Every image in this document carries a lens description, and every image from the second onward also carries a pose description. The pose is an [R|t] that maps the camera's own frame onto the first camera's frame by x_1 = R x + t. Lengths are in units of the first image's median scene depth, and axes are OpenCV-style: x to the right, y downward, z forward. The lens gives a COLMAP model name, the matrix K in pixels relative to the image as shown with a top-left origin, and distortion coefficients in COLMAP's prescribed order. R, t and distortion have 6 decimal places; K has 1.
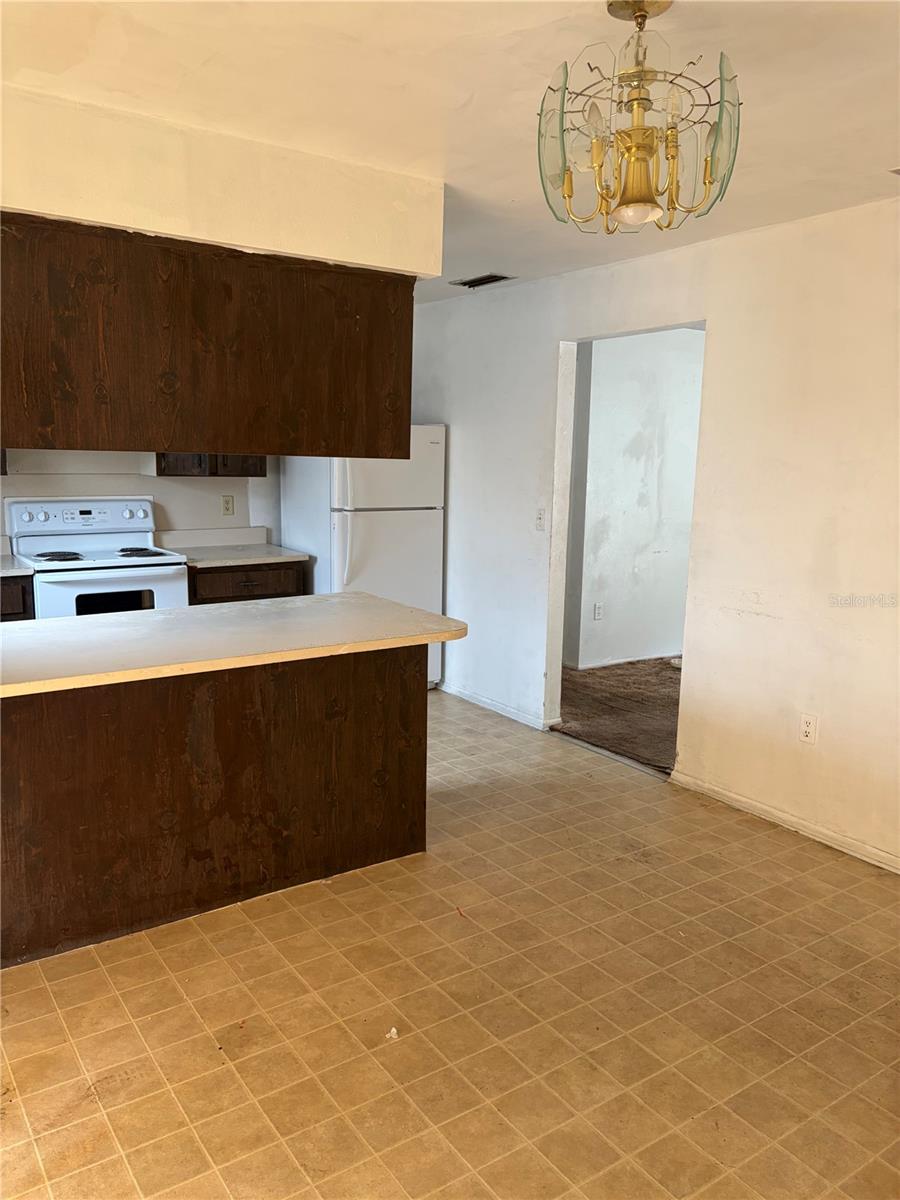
lens RADIAL K [[911.7, 0, 446.3], [0, 911.7, 599.1], [0, 0, 1]] dist [0.039823, -0.044485]
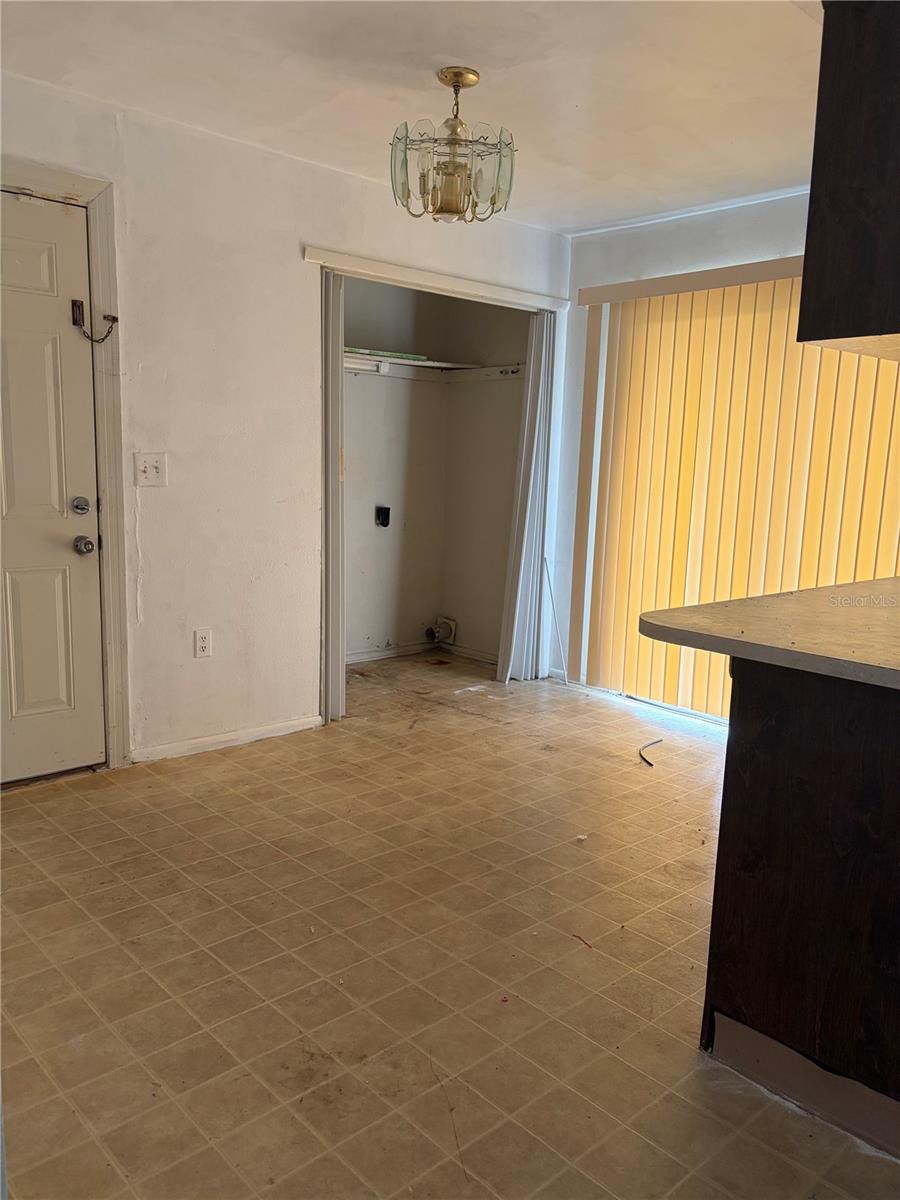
lens RADIAL K [[911.7, 0, 449.9], [0, 911.7, 602.3], [0, 0, 1]] dist [0.039823, -0.044485]
pose [[-0.987748, -0.029821, -0.153180, 0.282428], [-0.076411, 0.948276, 0.308115, -0.186544], [0.136068, 0.316045, -0.938936, 1.782319]]
